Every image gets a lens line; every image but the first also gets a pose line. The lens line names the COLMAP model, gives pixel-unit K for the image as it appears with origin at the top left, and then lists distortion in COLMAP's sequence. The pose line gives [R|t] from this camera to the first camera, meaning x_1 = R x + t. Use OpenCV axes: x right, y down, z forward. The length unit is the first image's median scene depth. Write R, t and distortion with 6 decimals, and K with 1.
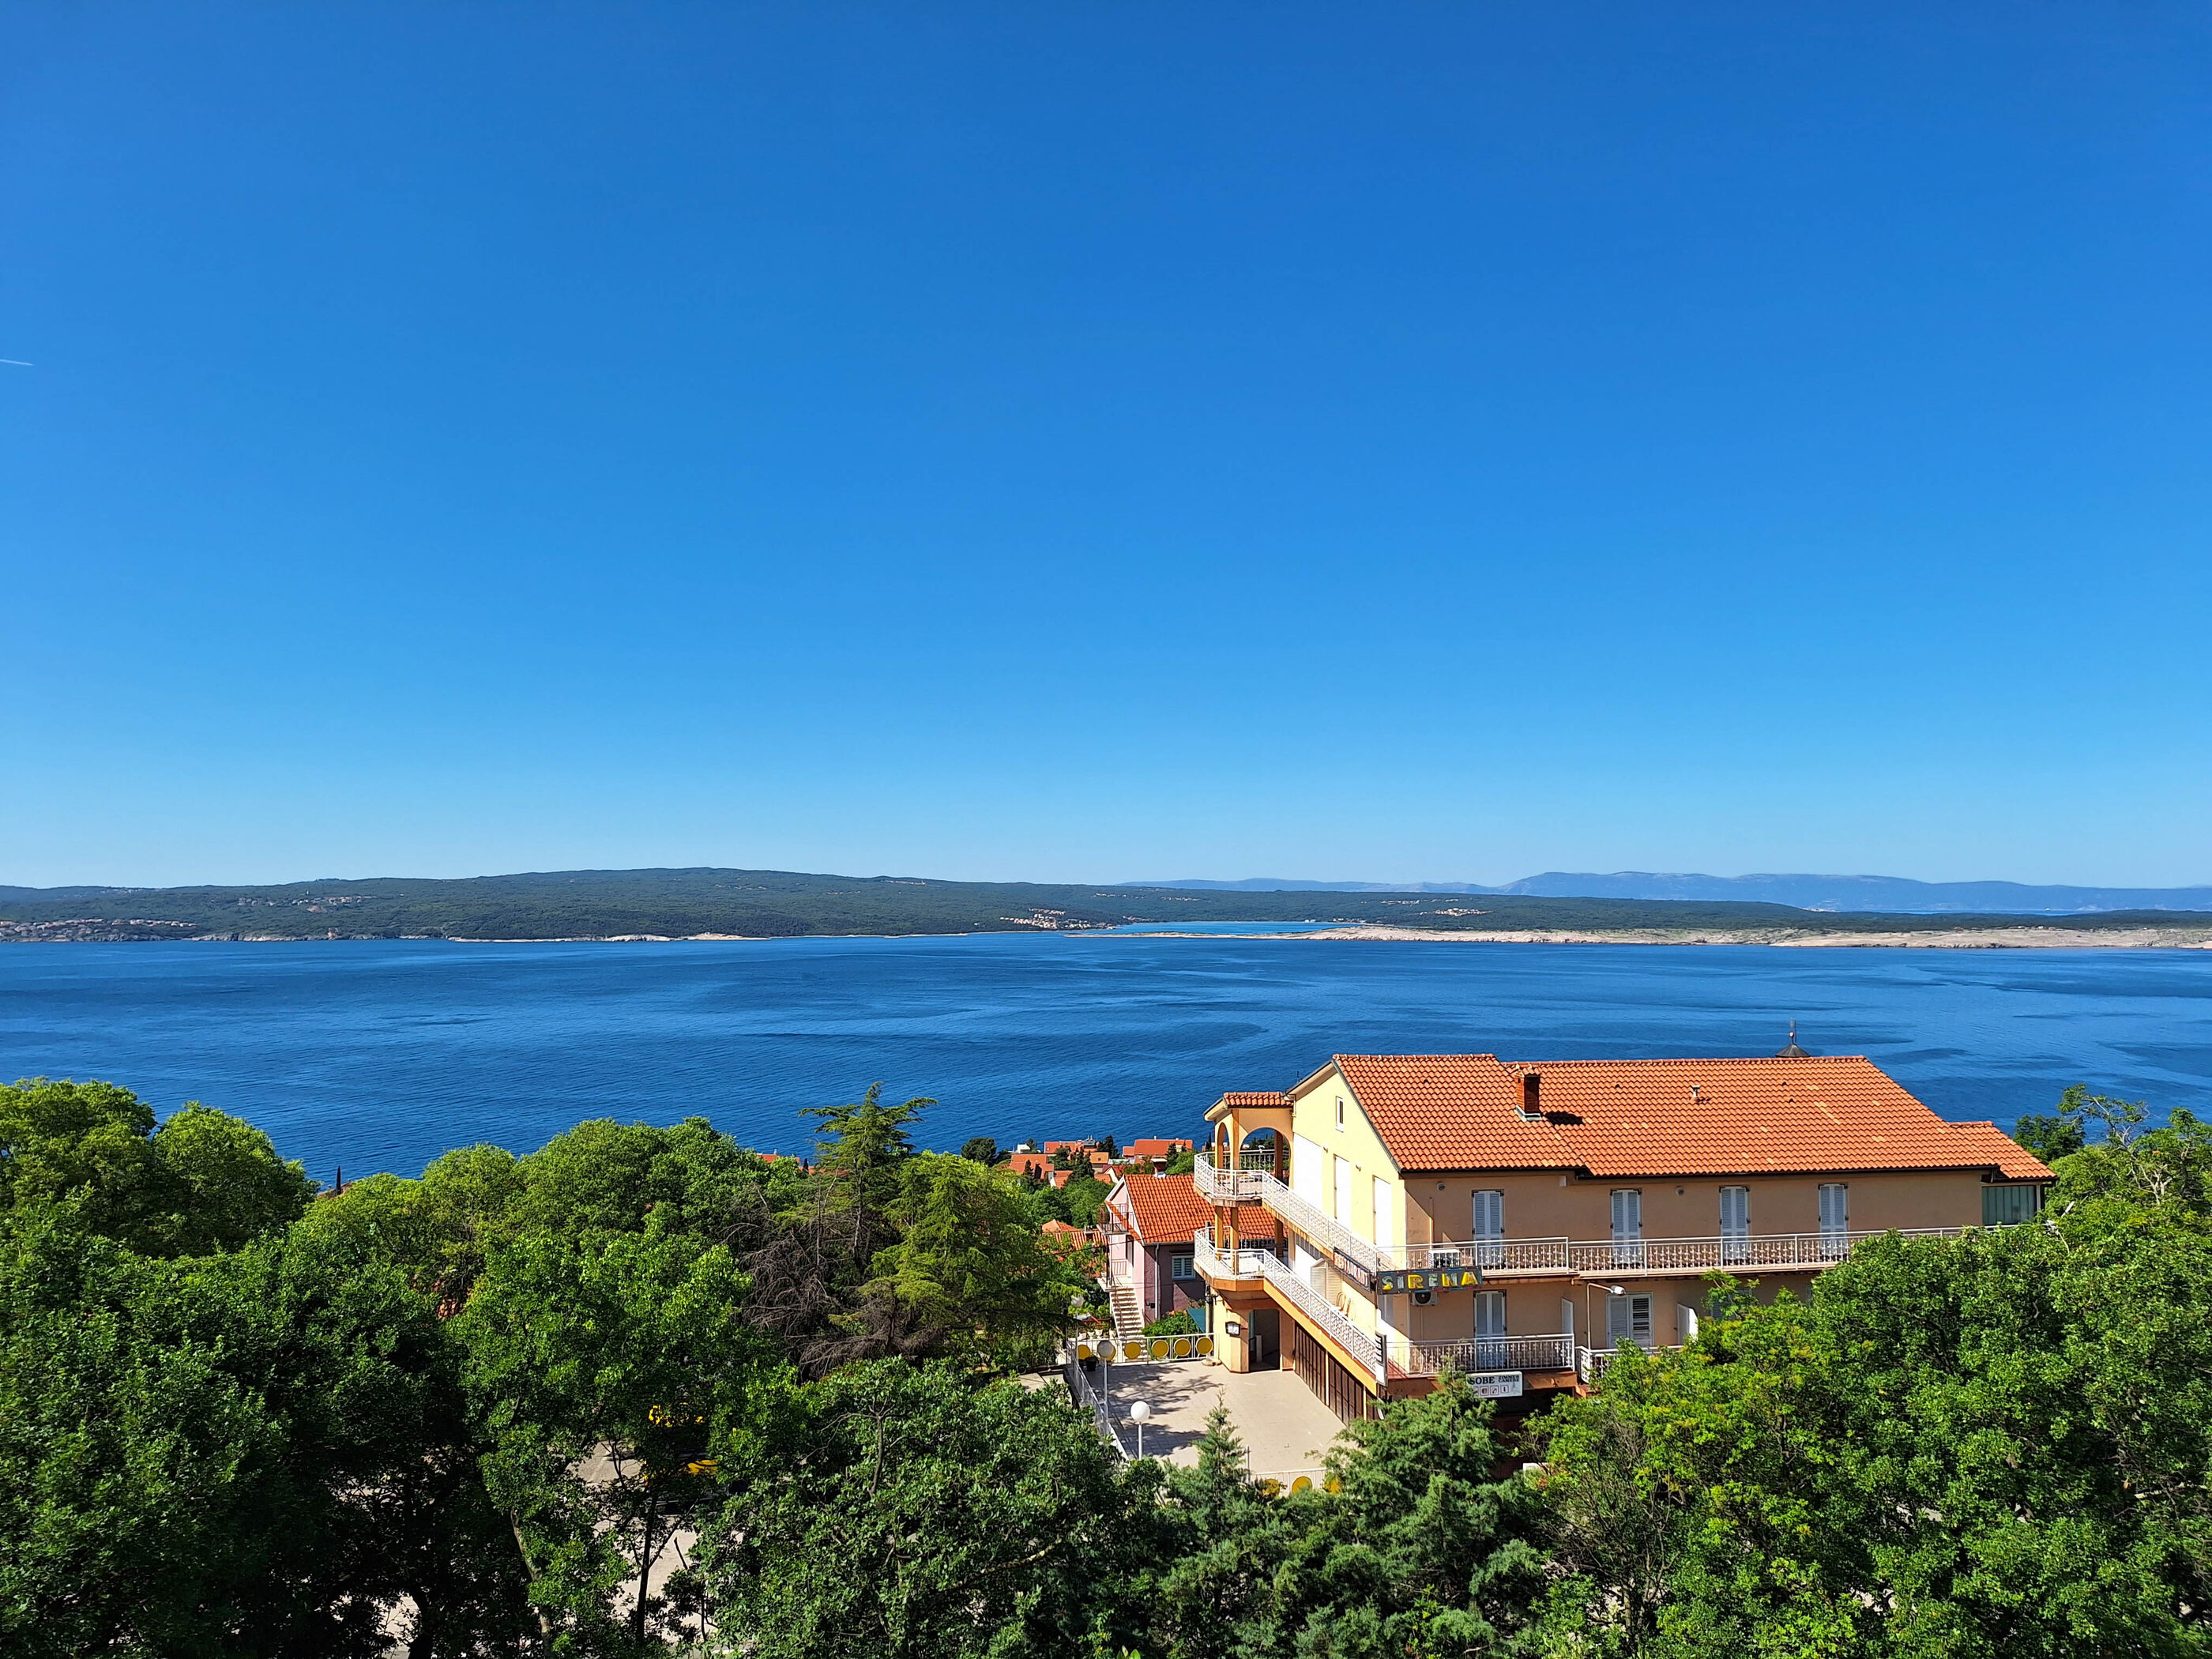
lens RADIAL K [[1520.5, 0, 1129.3], [0, 1520.5, 839.3], [0, 0, 1]] dist [0.094307, -0.101261]
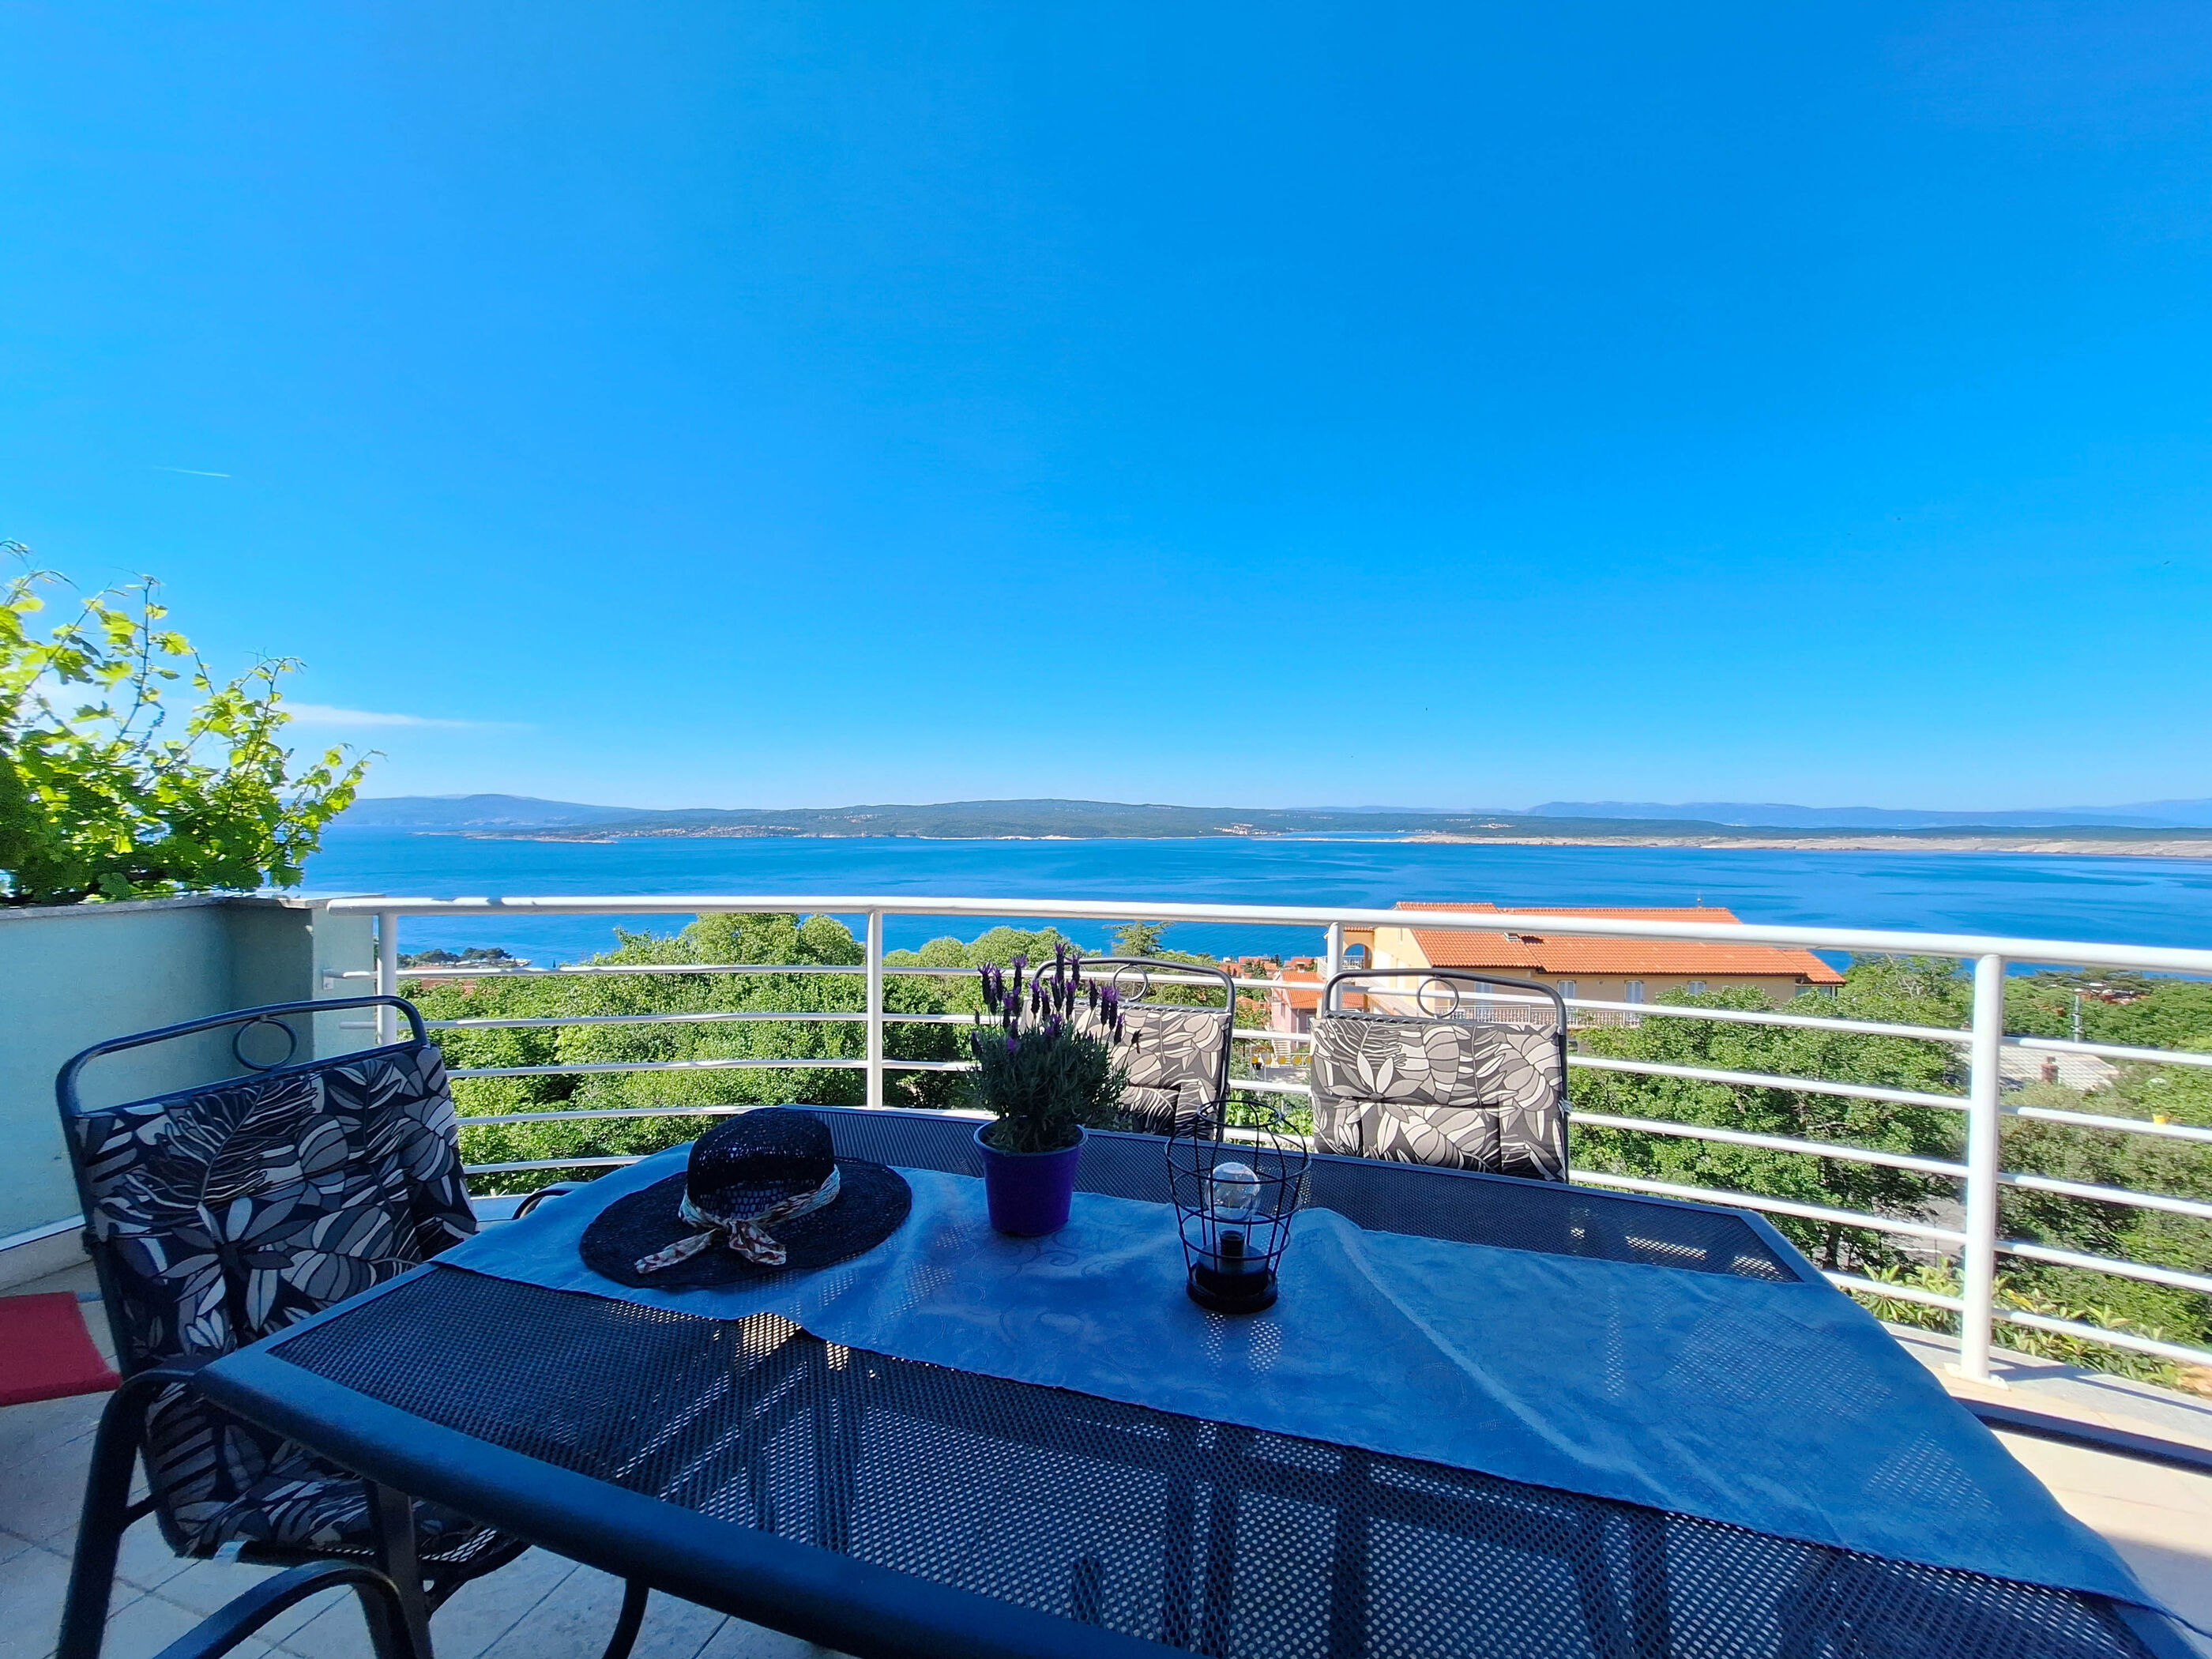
lens RADIAL K [[877.7, 0, 1119.0], [0, 877.7, 830.0], [0, 0, 1]] dist [-0.002335, 0.000146]
pose [[0.981683, 0.004902, -0.190459, 0.012549], [0.005316, 0.998575, 0.053100, 0.002070], [0.190448, -0.053140, 0.980258, -0.063587]]
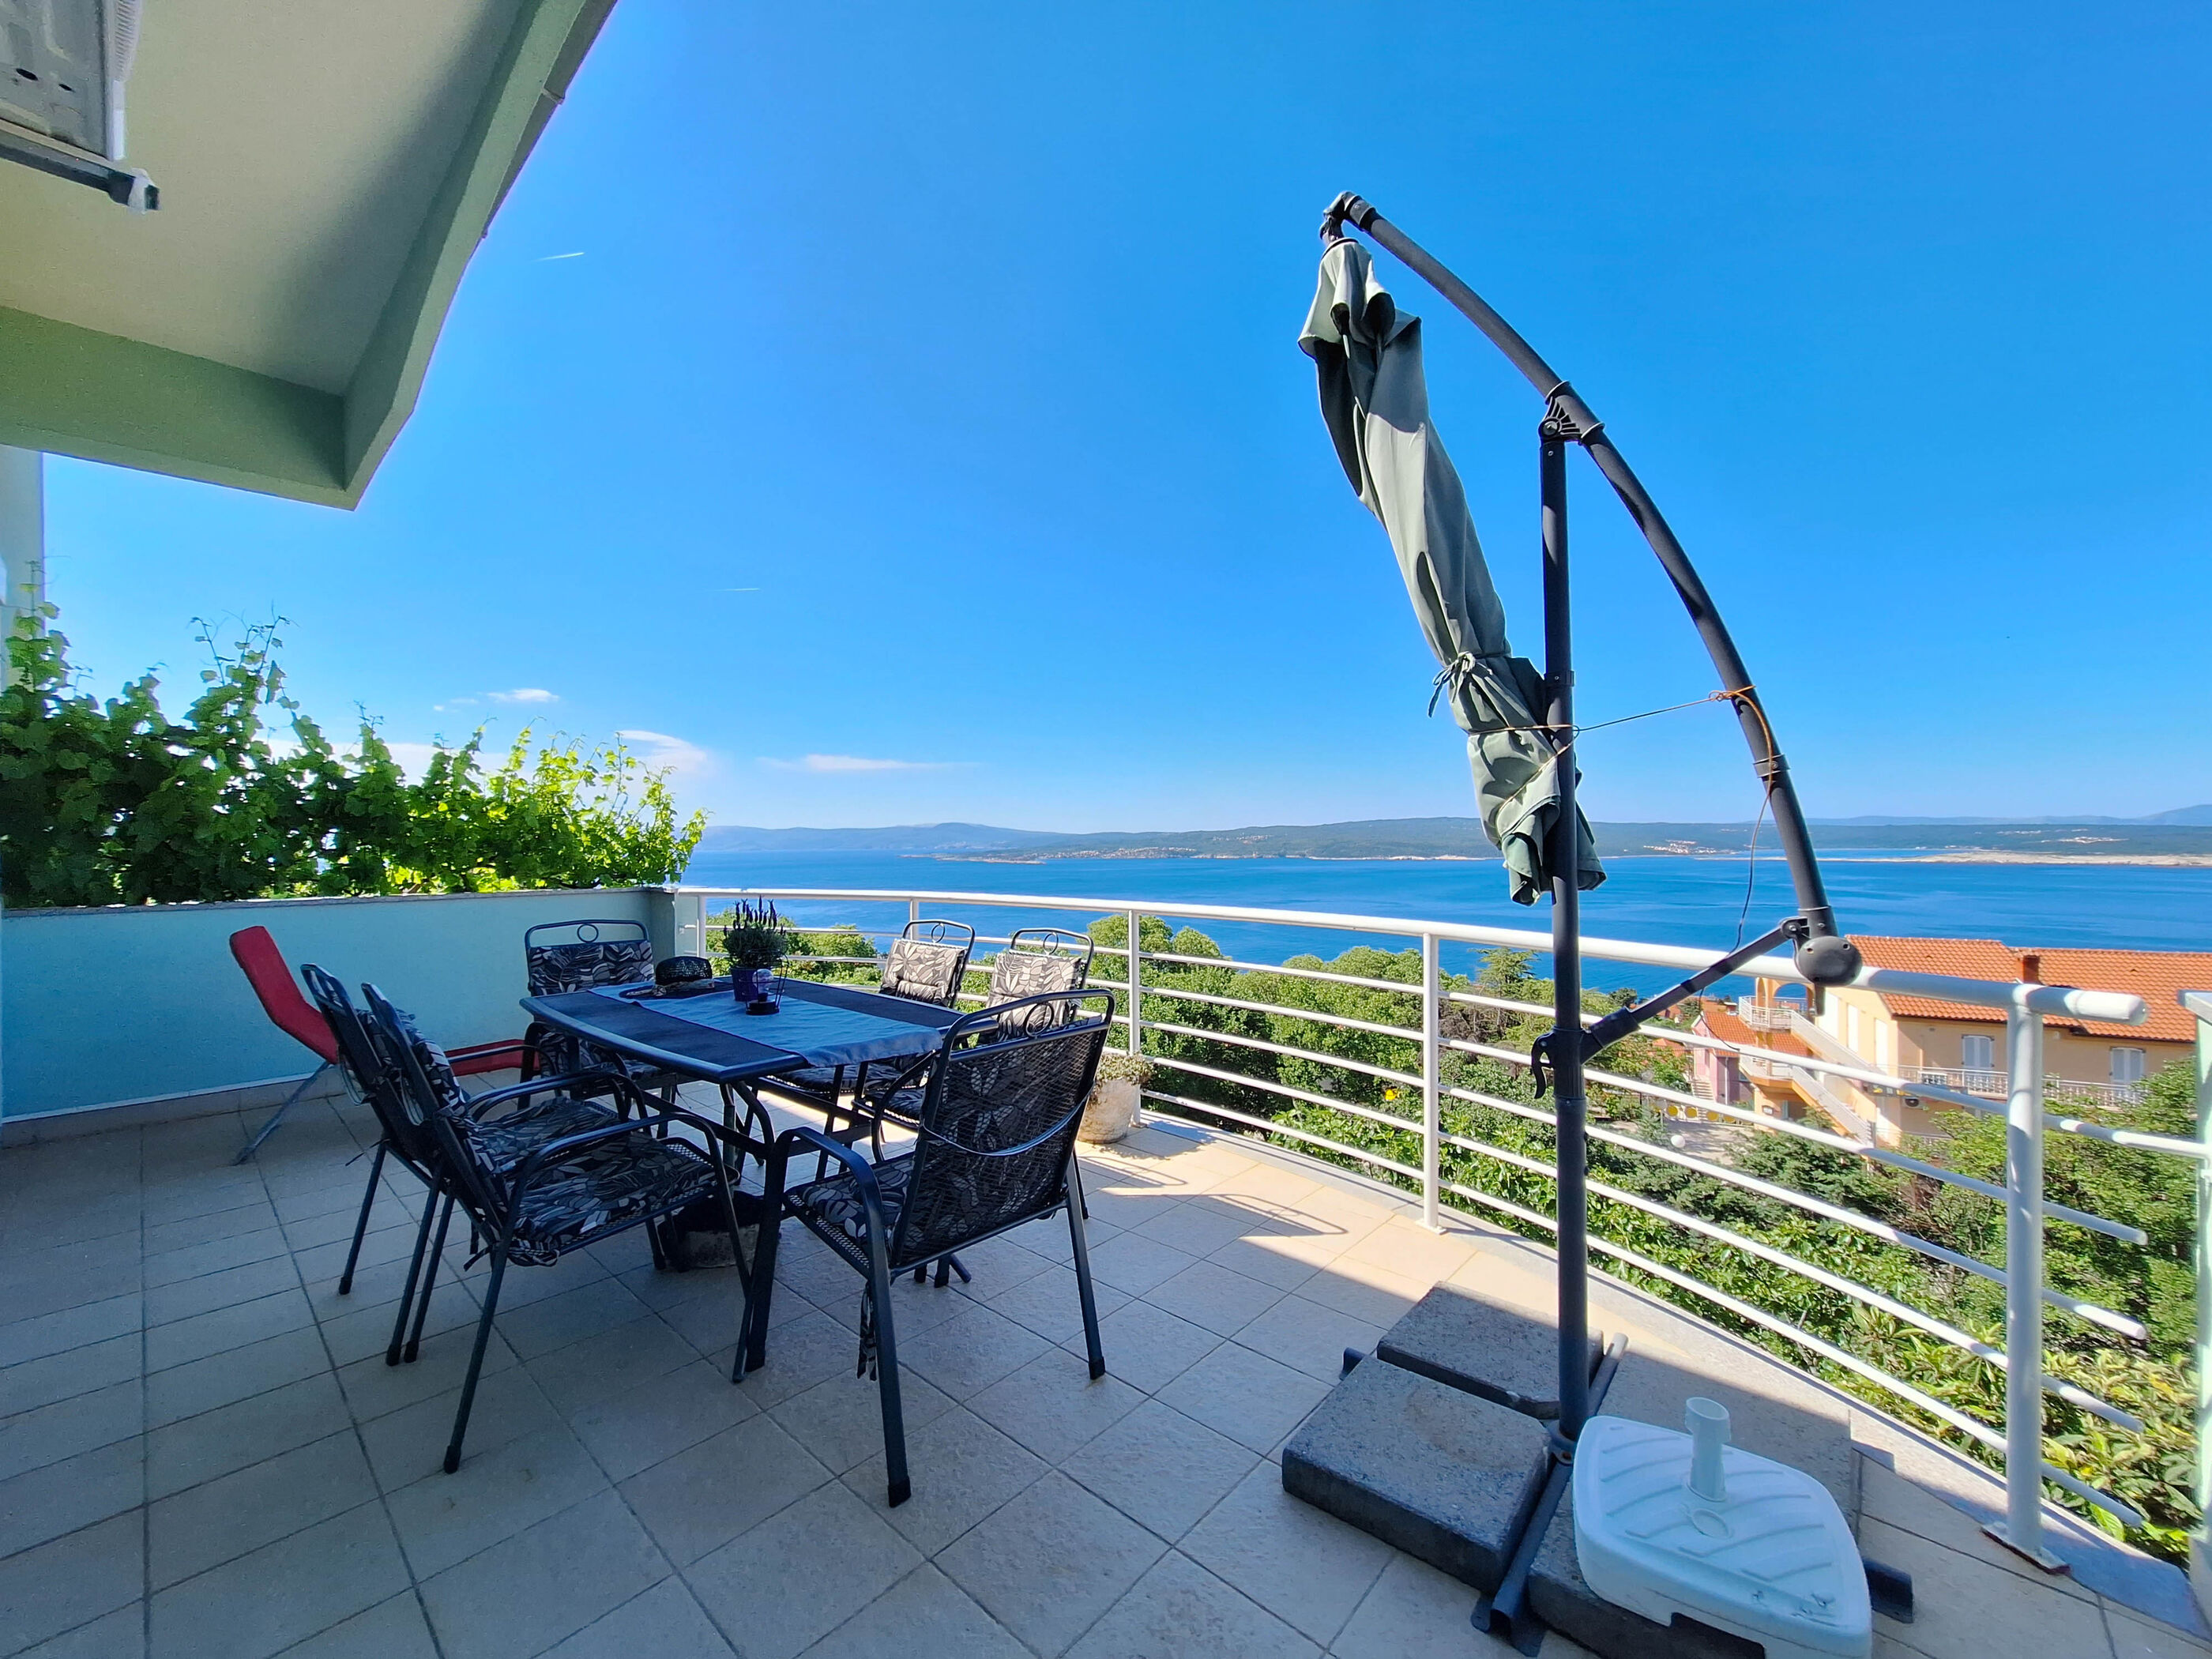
lens RADIAL K [[880.1, 0, 1128.3], [0, 880.1, 836.2], [0, 0, 1]] dist [-0.010624, 0.004644]
pose [[0.815215, -0.010466, -0.579065, 0.066185], [0.033269, 0.999032, 0.028781, 0.001171], [0.578203, -0.042727, 0.814774, -0.077066]]
